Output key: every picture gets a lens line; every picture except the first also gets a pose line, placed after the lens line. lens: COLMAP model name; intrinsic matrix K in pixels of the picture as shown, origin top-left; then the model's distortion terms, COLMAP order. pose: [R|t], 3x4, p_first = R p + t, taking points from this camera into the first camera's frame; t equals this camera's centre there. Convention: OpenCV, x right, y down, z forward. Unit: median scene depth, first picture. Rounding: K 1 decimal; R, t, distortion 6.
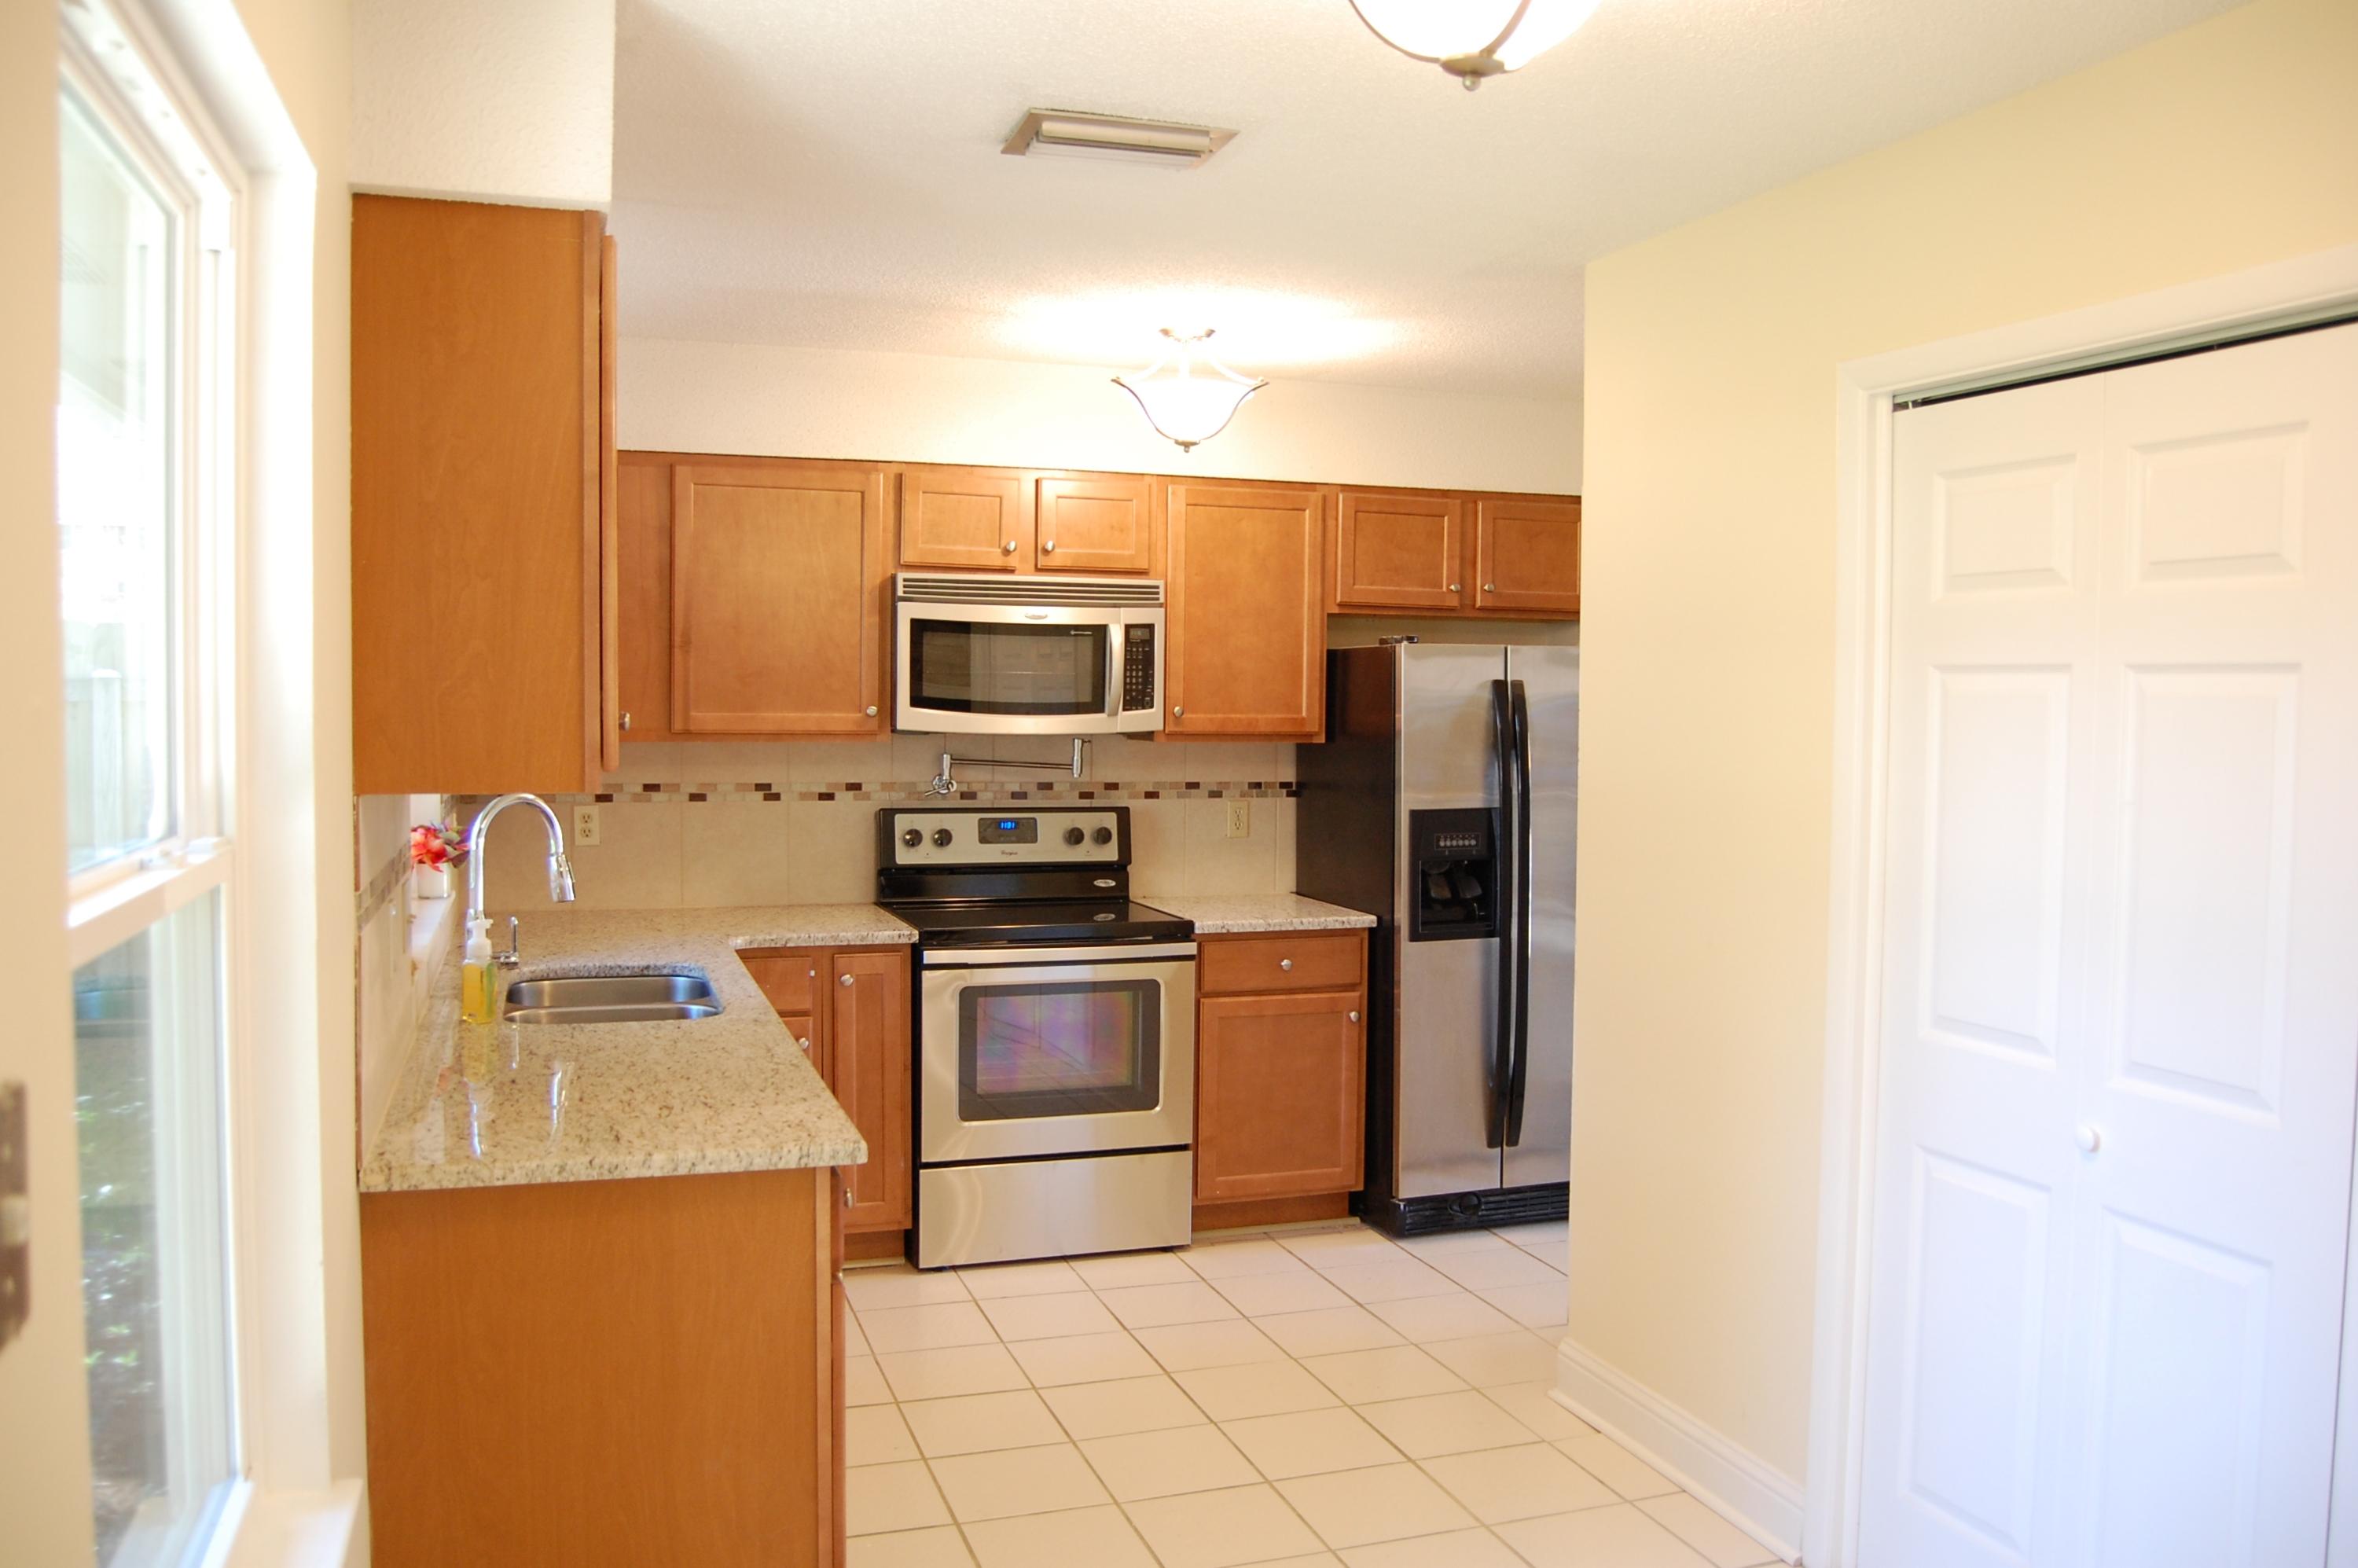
lens RADIAL K [[1846.3, 0, 1179.0], [0, 1846.3, 784.0], [0, 0, 1]] dist [-0.126892, 0.000087]
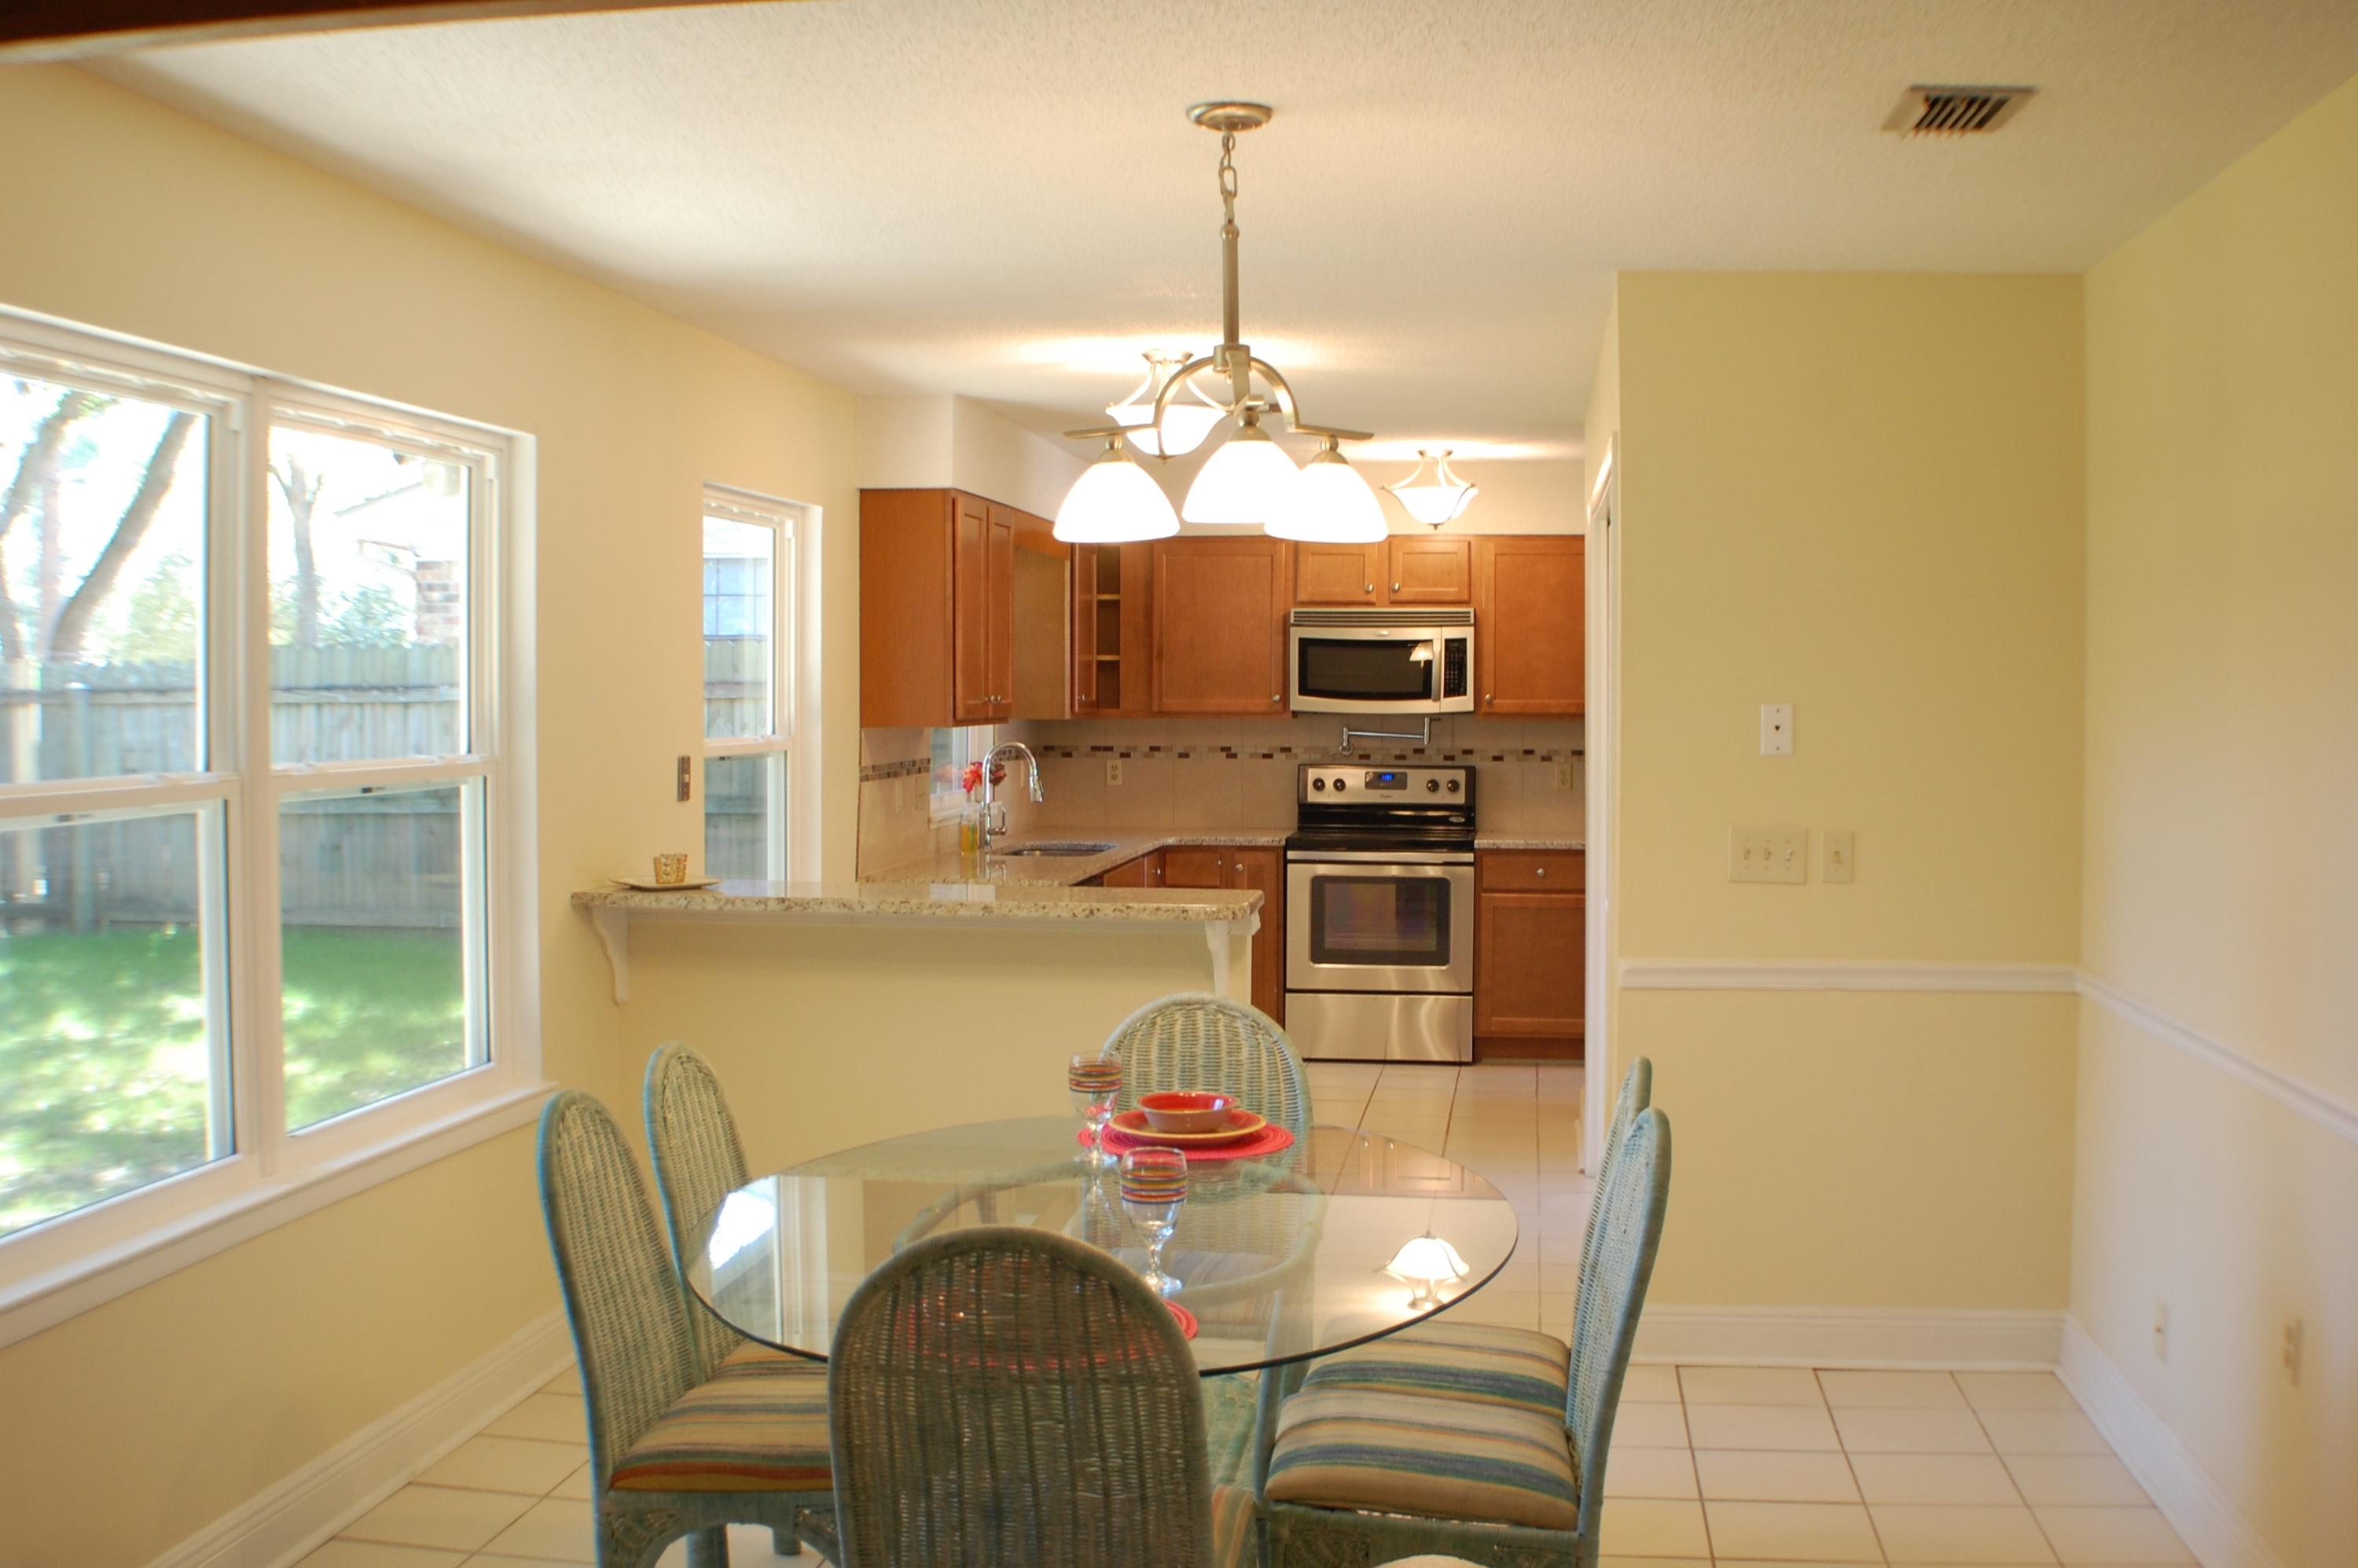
lens RADIAL K [[2379.6, 0, 1179.0], [0, 2379.6, 784.0], [0, 0, 1]] dist [-0.198914, -0.004001]
pose [[0.888978, 0.010739, -0.457824, 0.652152], [-0.015604, 0.999855, -0.006846, 0.045425], [0.457684, 0.013229, 0.889017, -0.778837]]
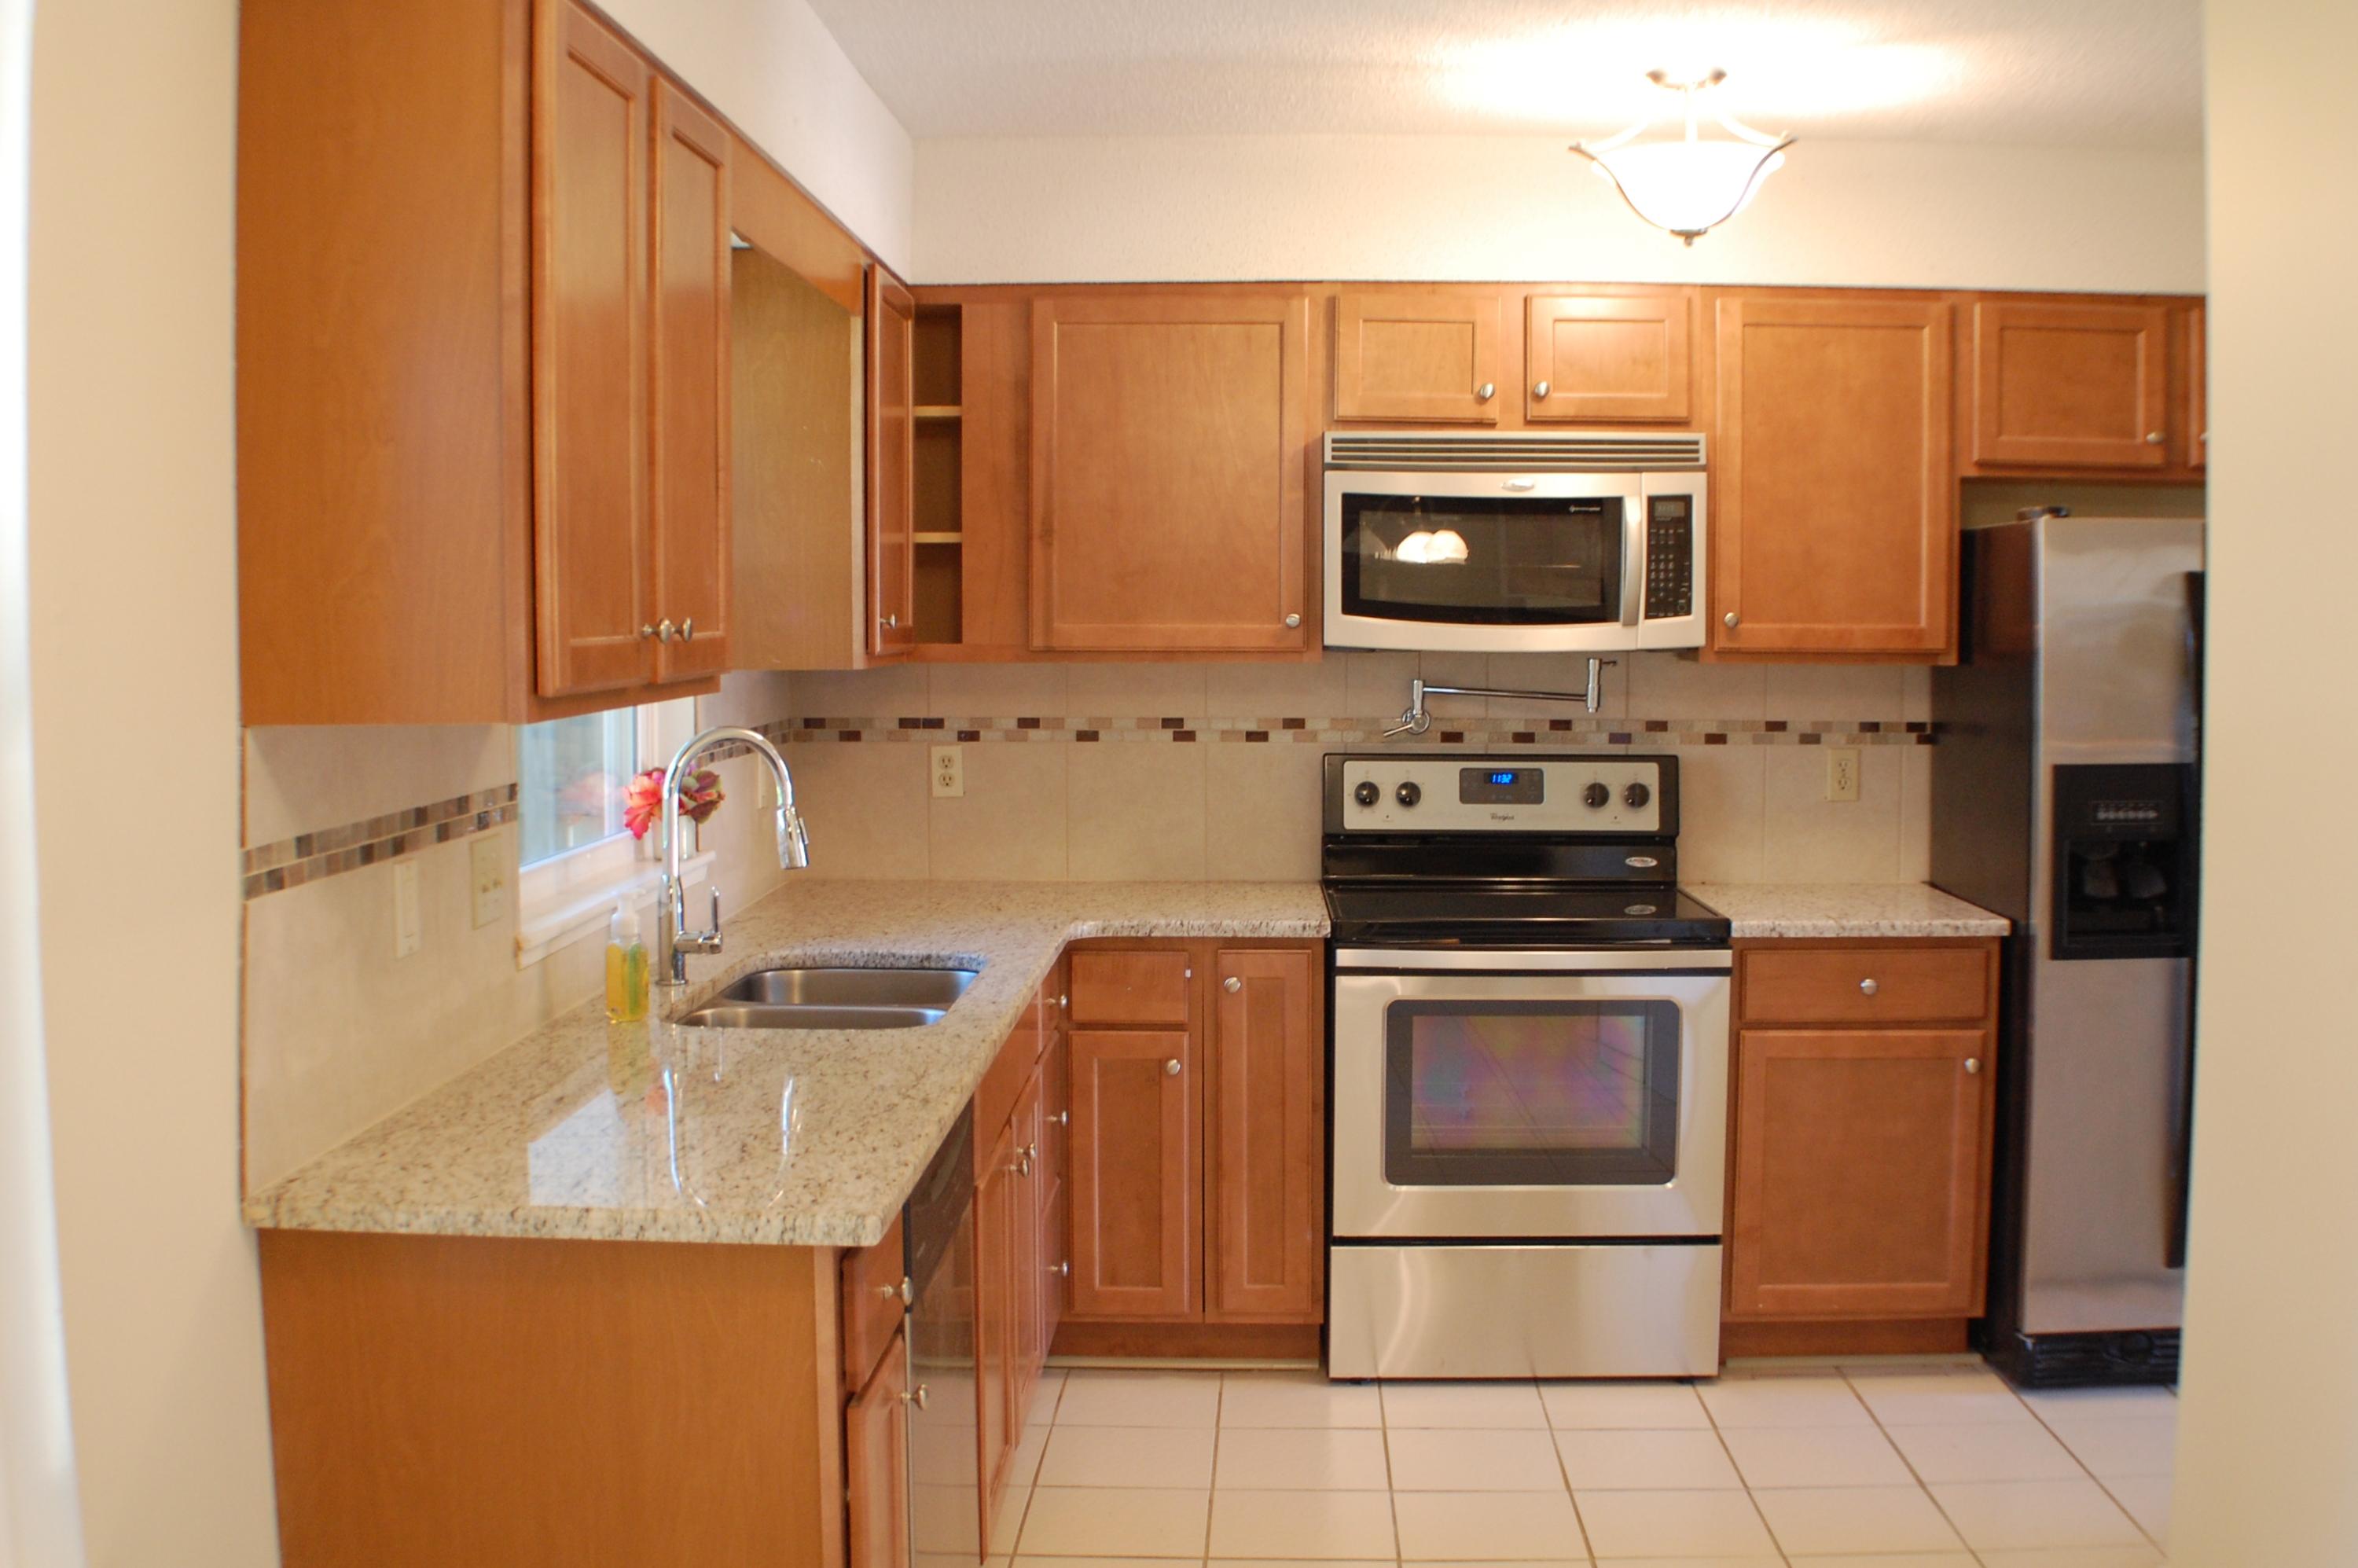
lens RADIAL K [[2379.6, 0, 1179.0], [0, 2379.6, 784.0], [0, 0, 1]] dist [-0.198914, -0.004001]
pose [[0.932499, 0.015826, -0.360825, 0.130876], [-0.006874, 0.999636, 0.026080, 0.001219], [0.361107, -0.021839, 0.932269, 0.093657]]
